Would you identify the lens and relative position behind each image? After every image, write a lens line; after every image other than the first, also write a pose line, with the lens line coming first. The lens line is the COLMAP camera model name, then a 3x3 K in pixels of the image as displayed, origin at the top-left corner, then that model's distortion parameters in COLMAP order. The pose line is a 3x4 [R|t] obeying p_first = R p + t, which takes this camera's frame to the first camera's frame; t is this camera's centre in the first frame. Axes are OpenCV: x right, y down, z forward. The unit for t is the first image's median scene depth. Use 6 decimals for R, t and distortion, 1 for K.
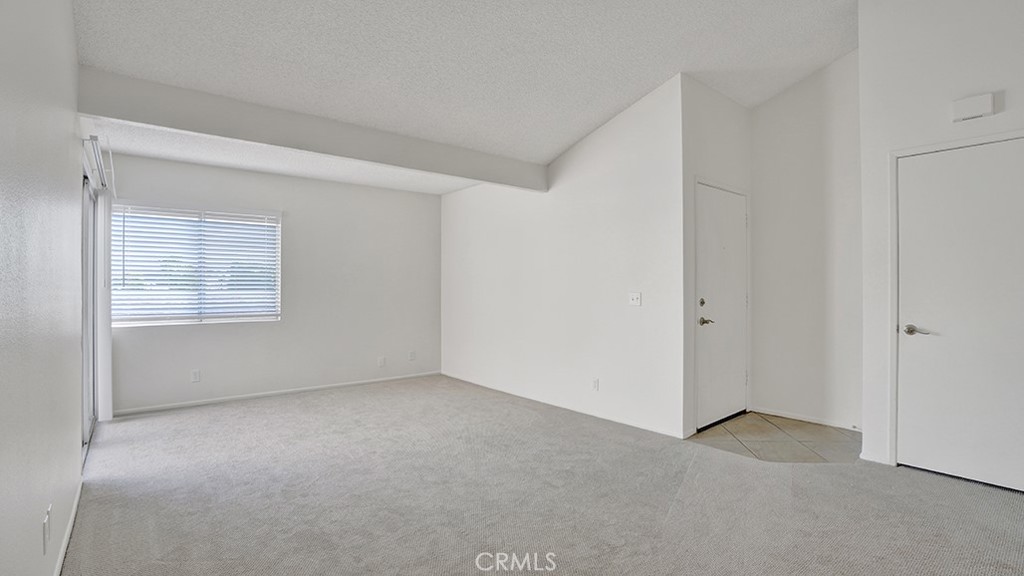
lens RADIAL K [[487.6, 0, 508.4], [0, 487.6, 289.2], [0, 0, 1]] dist [-0.069595, 0.027507]
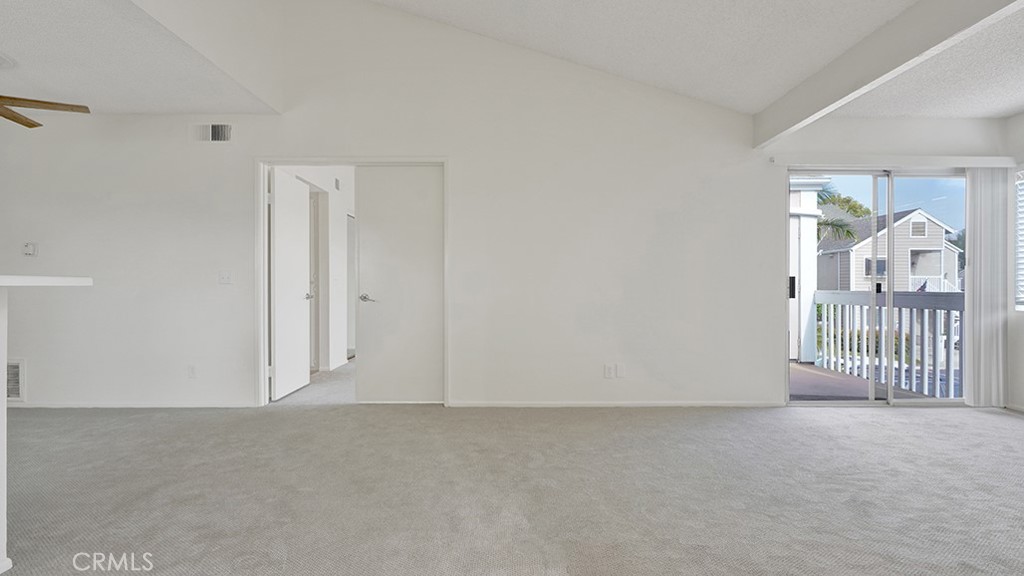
lens RADIAL K [[473.3, 0, 516.8], [0, 473.3, 290.3], [0, 0, 1]] dist [-0.004724, -0.000489]
pose [[-0.630871, 0.000613, -0.775888, 0.548047], [-0.006015, 0.999966, 0.005681, 0.053484], [0.775865, 0.008251, -0.630845, 1.027766]]
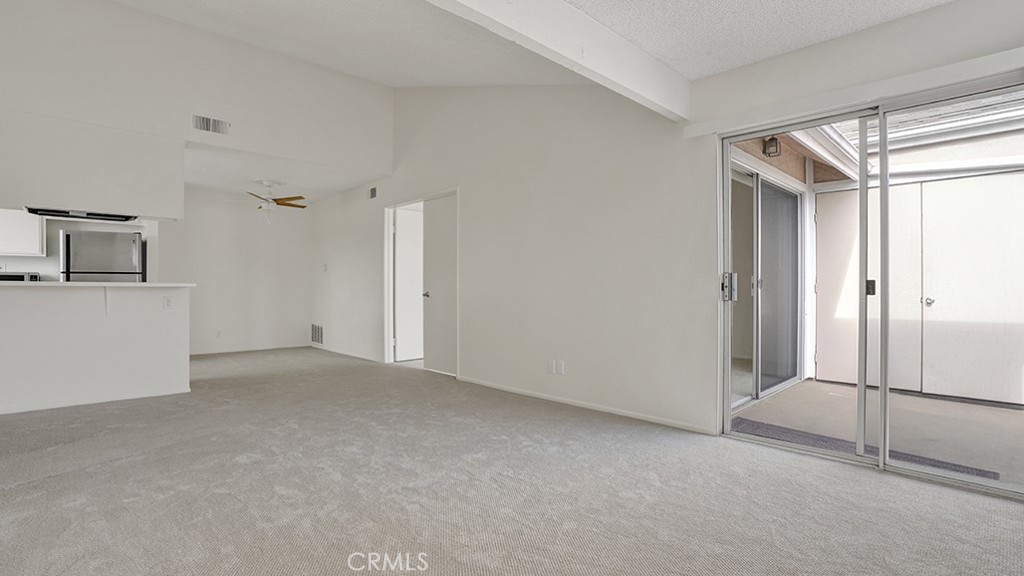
lens RADIAL K [[487.6, 0, 508.4], [0, 487.6, 289.2], [0, 0, 1]] dist [-0.069595, 0.027507]
pose [[-0.997819, 0.001843, -0.065981, -0.283792], [0.001312, 0.999966, 0.008081, 0.049530], [0.065994, 0.007977, -0.997788, 1.687979]]
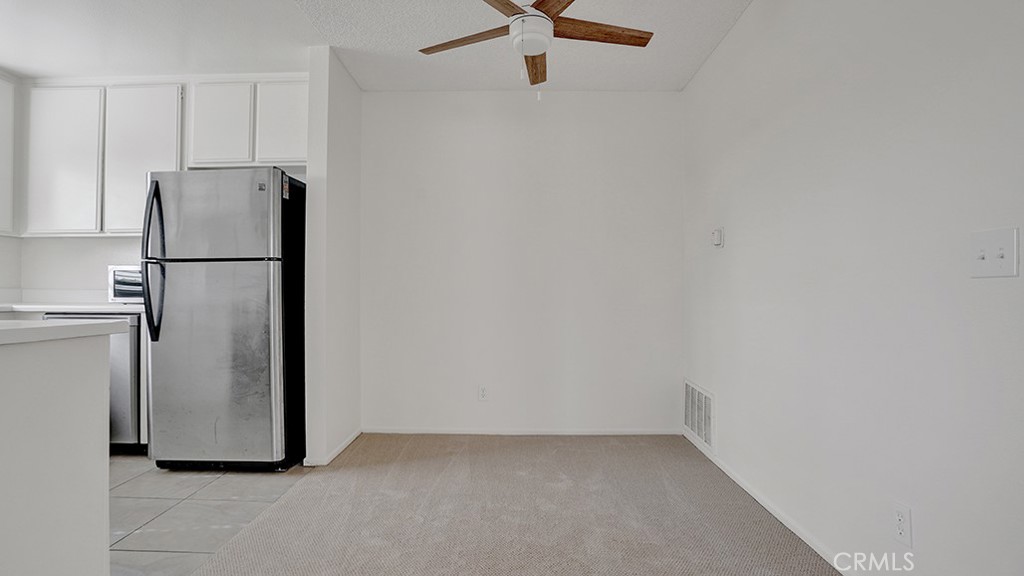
lens RADIAL K [[487.6, 0, 508.4], [0, 487.6, 289.2], [0, 0, 1]] dist [-0.069595, 0.027507]
pose [[-0.758974, 0.009513, 0.651051, 0.156967], [0.004167, 0.999944, -0.009753, 0.059252], [-0.651107, -0.004689, -0.758971, 0.242256]]
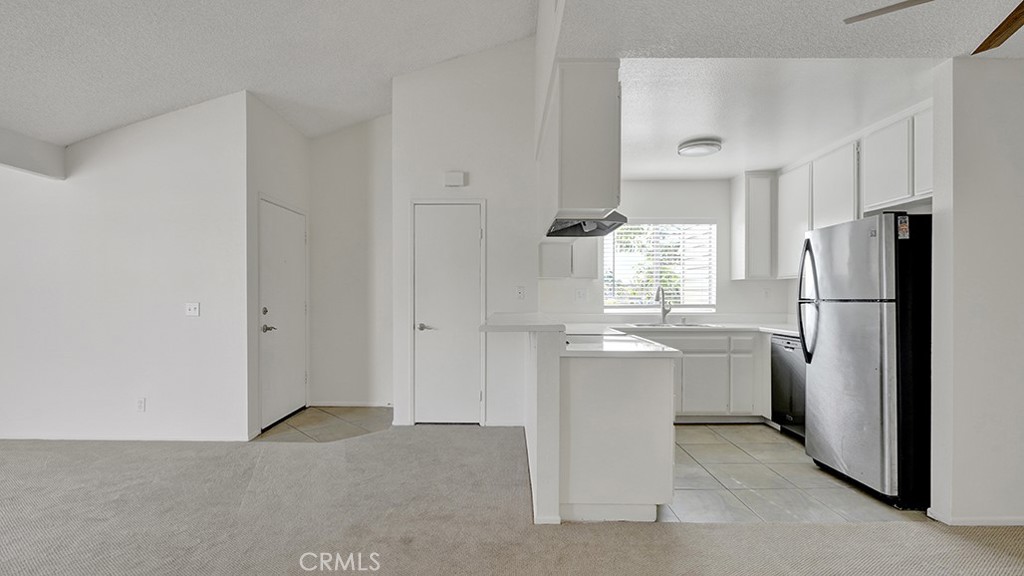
lens RADIAL K [[492.4, 0, 506.6], [0, 492.4, 294.2], [0, 0, 1]] dist [-0.002102, -0.000183]
pose [[0.653378, 0.002903, 0.757026, -0.086446], [0.002329, 0.999980, -0.005846, -0.002847], [-0.757028, 0.005583, 0.653358, -0.139299]]
